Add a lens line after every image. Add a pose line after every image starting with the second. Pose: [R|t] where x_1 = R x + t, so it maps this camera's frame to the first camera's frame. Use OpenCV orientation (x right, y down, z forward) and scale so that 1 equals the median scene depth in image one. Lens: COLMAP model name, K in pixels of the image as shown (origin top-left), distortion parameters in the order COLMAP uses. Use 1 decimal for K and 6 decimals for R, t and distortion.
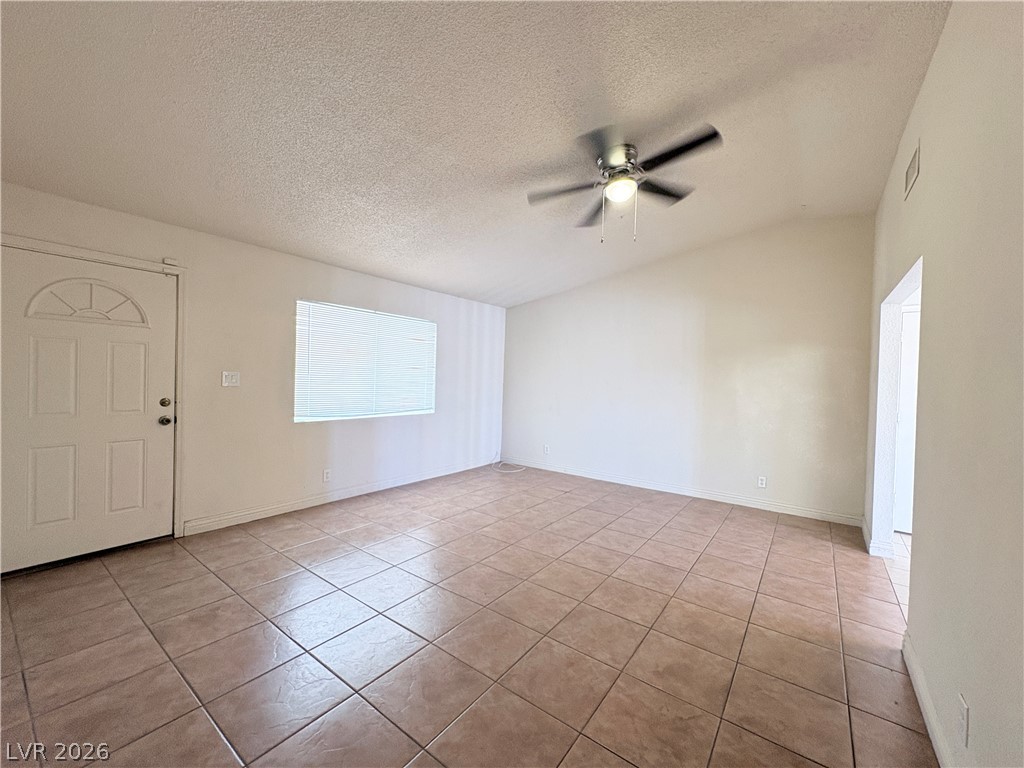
lens RADIAL K [[409.2, 0, 508.7], [0, 409.2, 384.7], [0, 0, 1]] dist [0.000967, 0.000290]
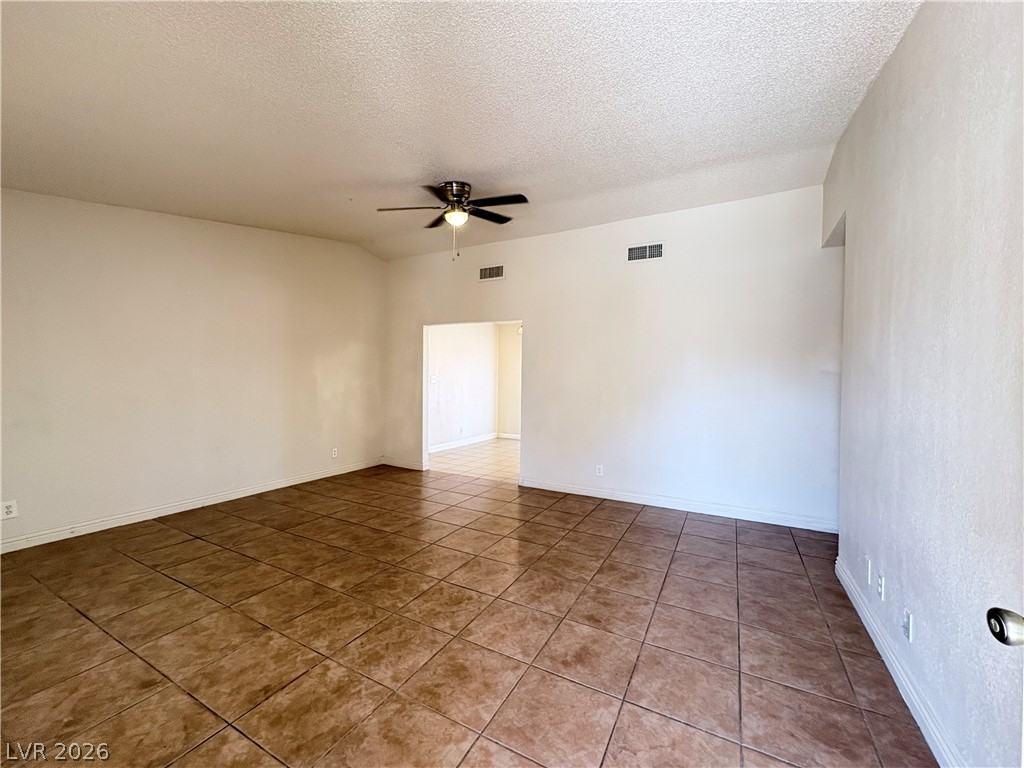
lens RADIAL K [[409.2, 0, 508.9], [0, 409.2, 382.8], [0, 0, 1]] dist [0.000967, 0.000290]
pose [[-0.142780, -0.038861, 0.988991, -0.714298], [-0.002908, 0.999241, 0.038844, -0.020541], [-0.989750, 0.002670, -0.142785, 0.734527]]
